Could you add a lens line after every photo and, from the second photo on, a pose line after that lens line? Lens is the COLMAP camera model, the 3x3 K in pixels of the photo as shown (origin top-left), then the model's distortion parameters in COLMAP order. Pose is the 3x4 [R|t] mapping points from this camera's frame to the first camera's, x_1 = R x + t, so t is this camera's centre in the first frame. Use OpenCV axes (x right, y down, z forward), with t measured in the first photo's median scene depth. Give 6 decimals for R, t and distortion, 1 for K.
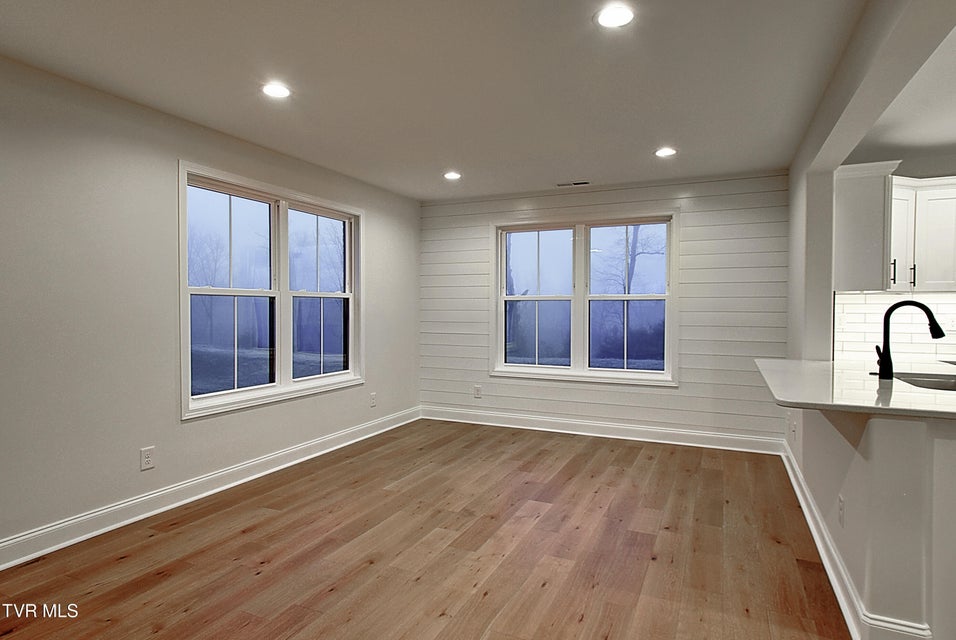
lens RADIAL K [[533.6, 0, 478.0], [0, 533.6, 320.0], [0, 0, 1]] dist [0.035176, 0.000421]
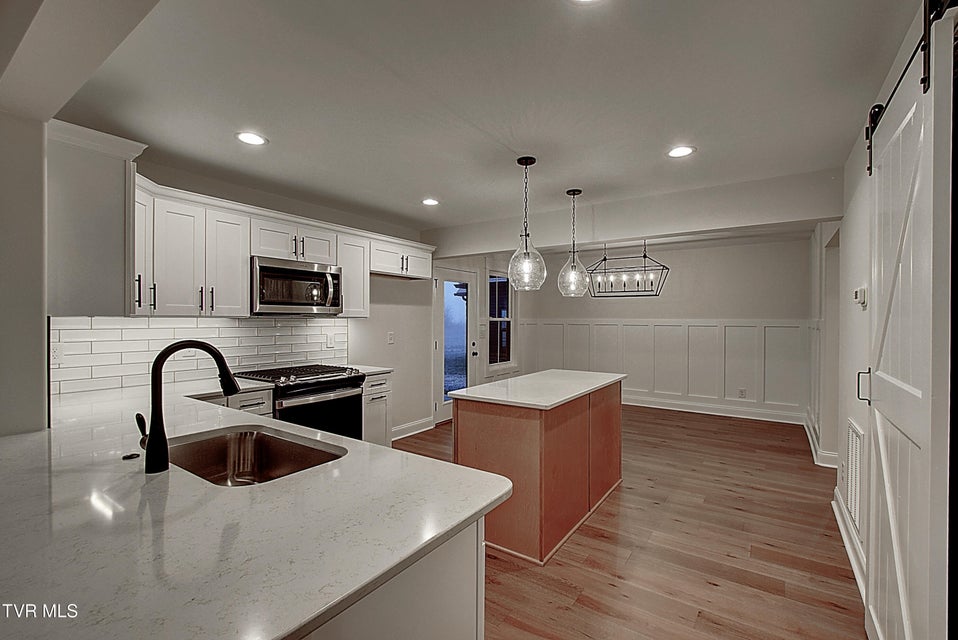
lens RADIAL K [[422.5, 0, 479.0], [0, 422.5, 320.0], [0, 0, 1]] dist [-0.000922, 0.000144]
pose [[0.185541, -0.004340, 0.982627, 0.272509], [0.022906, 0.999738, 0.000090, -0.037328], [-0.982370, 0.022492, 0.185591, 0.425739]]
